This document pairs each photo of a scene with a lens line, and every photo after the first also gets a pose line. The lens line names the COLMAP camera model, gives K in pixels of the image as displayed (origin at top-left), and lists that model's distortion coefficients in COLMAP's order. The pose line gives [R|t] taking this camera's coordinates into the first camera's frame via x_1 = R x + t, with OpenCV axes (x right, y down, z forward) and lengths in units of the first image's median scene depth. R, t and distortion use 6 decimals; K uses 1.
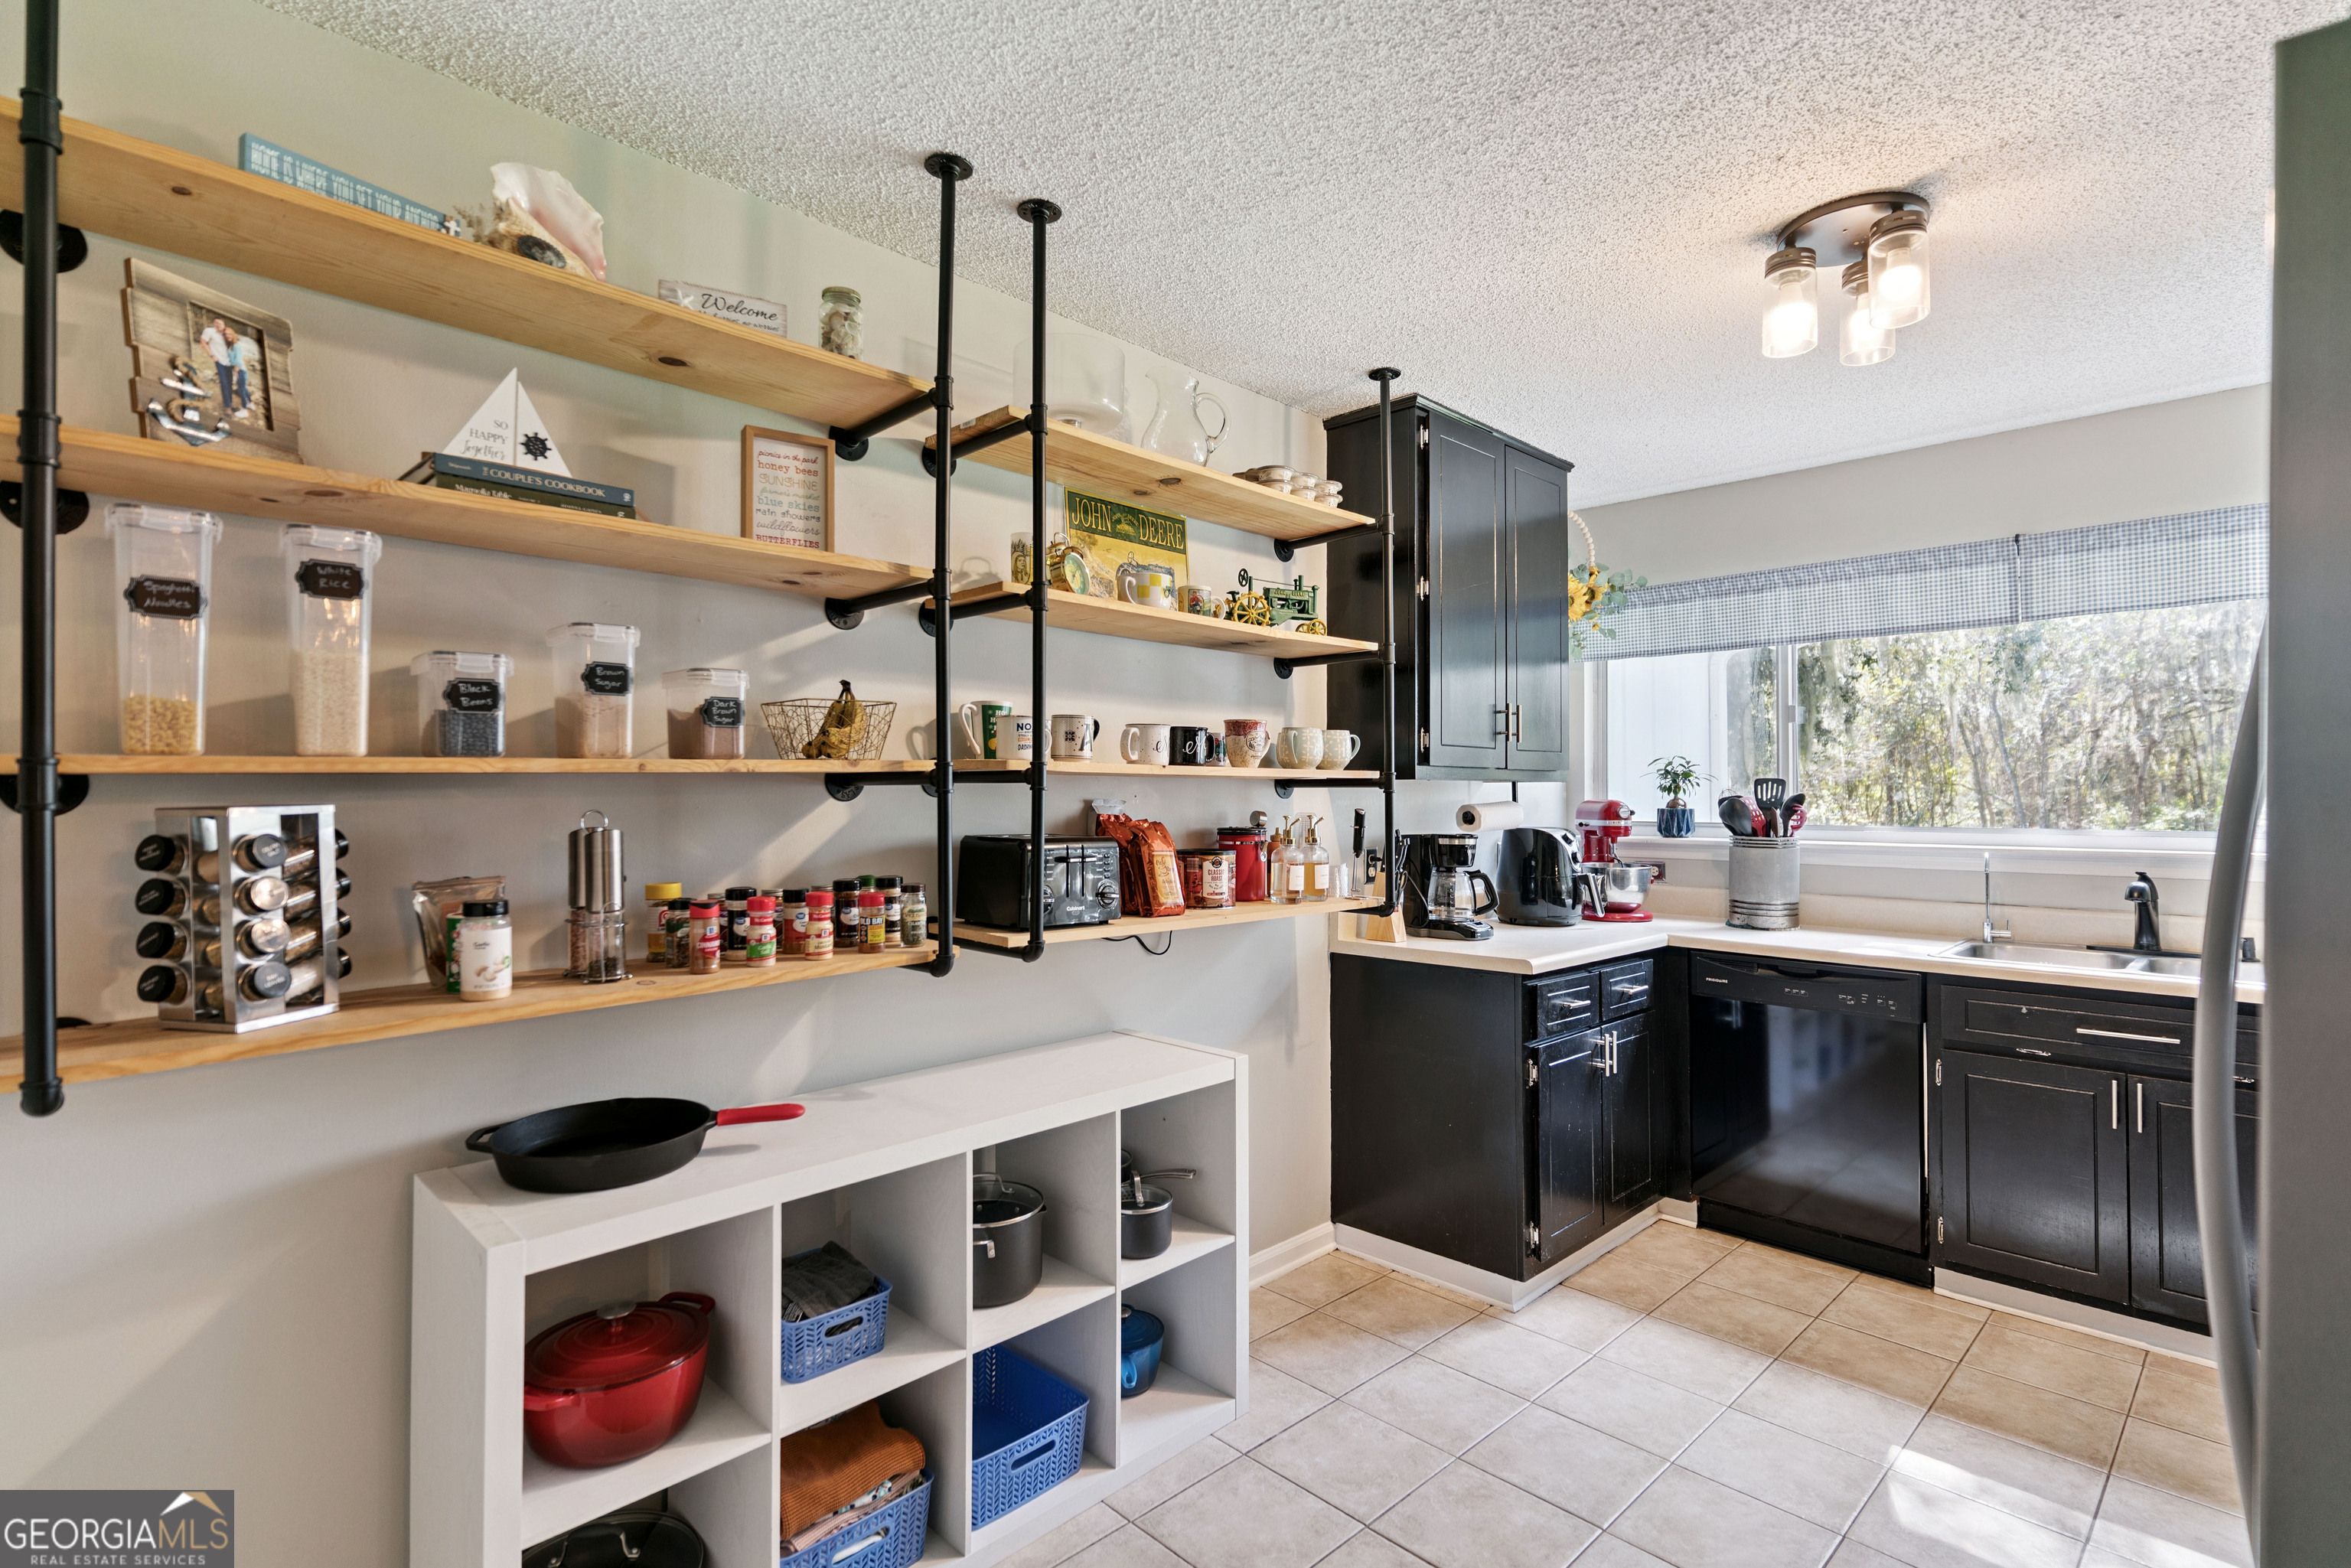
lens RADIAL K [[1120.2, 0, 1165.2], [0, 1120.2, 778.0], [0, 0, 1]] dist [0.006939, -0.000022]
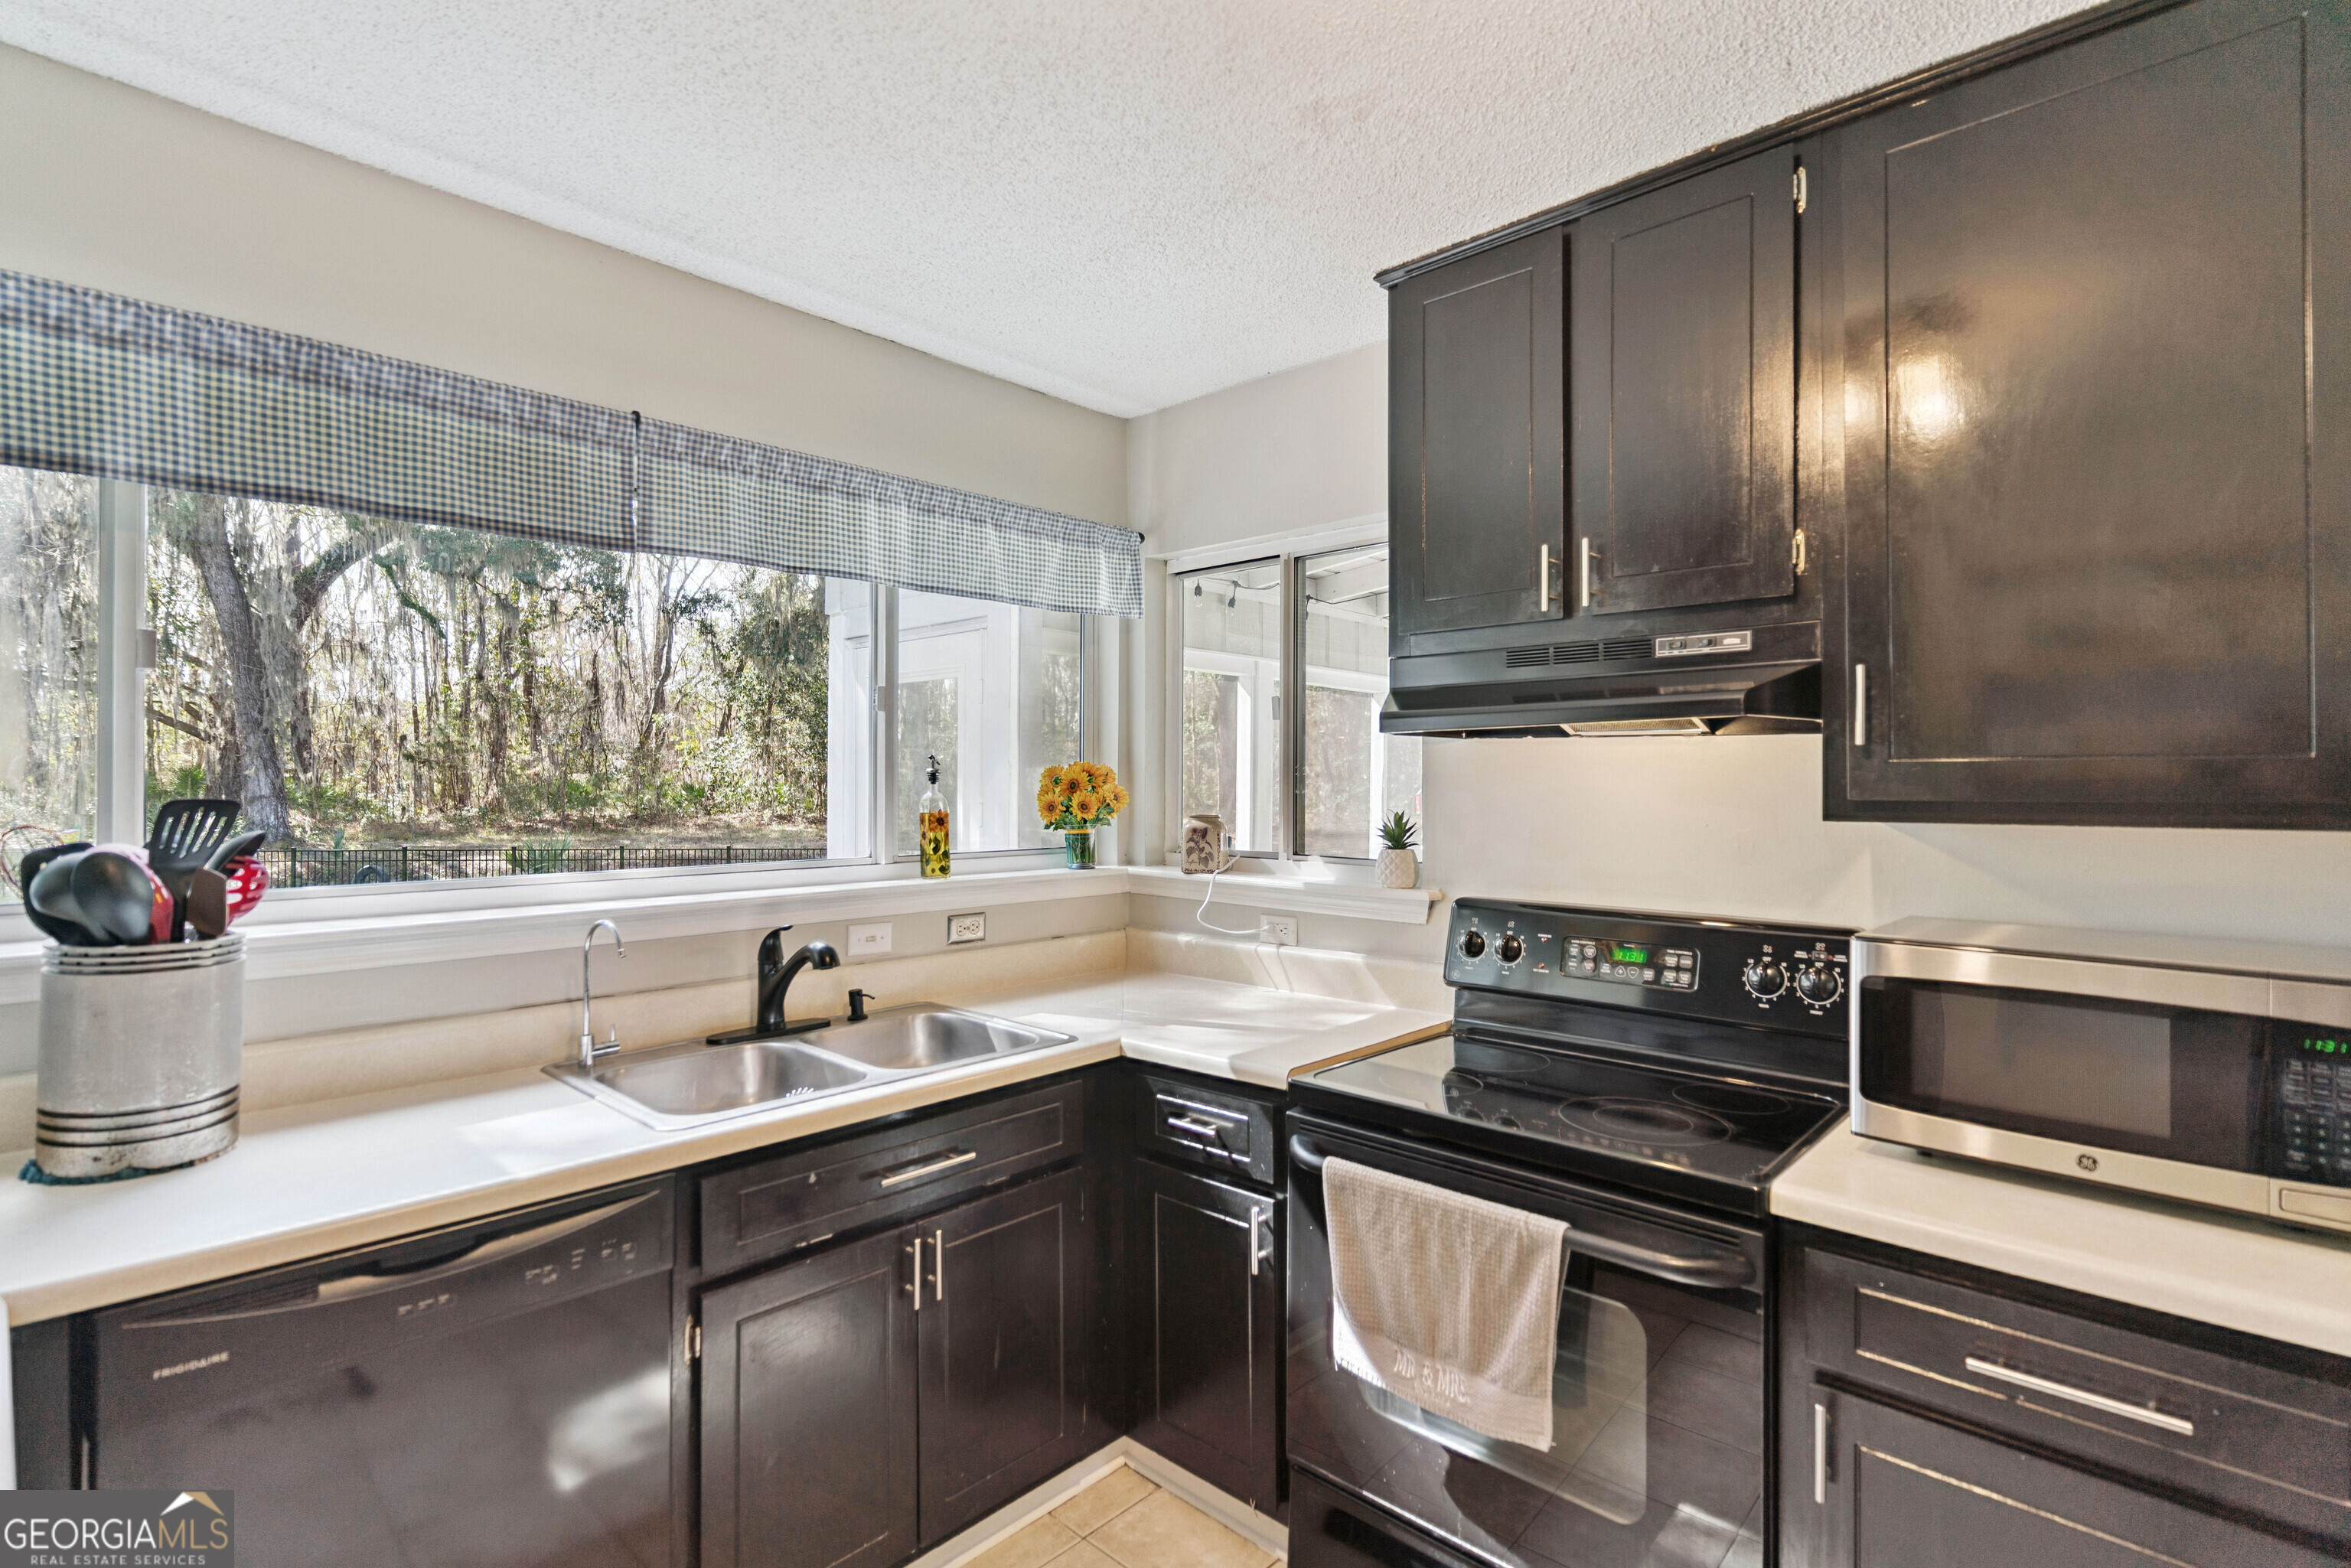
lens RADIAL K [[1120.2, 0, 1170.6], [0, 1120.2, 773.9], [0, 0, 1]] dist [0.006939, -0.000022]
pose [[-0.023542, 0.005329, 0.999709, 0.137576], [-0.016782, 0.999843, -0.005724, -0.016095], [-0.999582, -0.016911, -0.023449, 0.811351]]
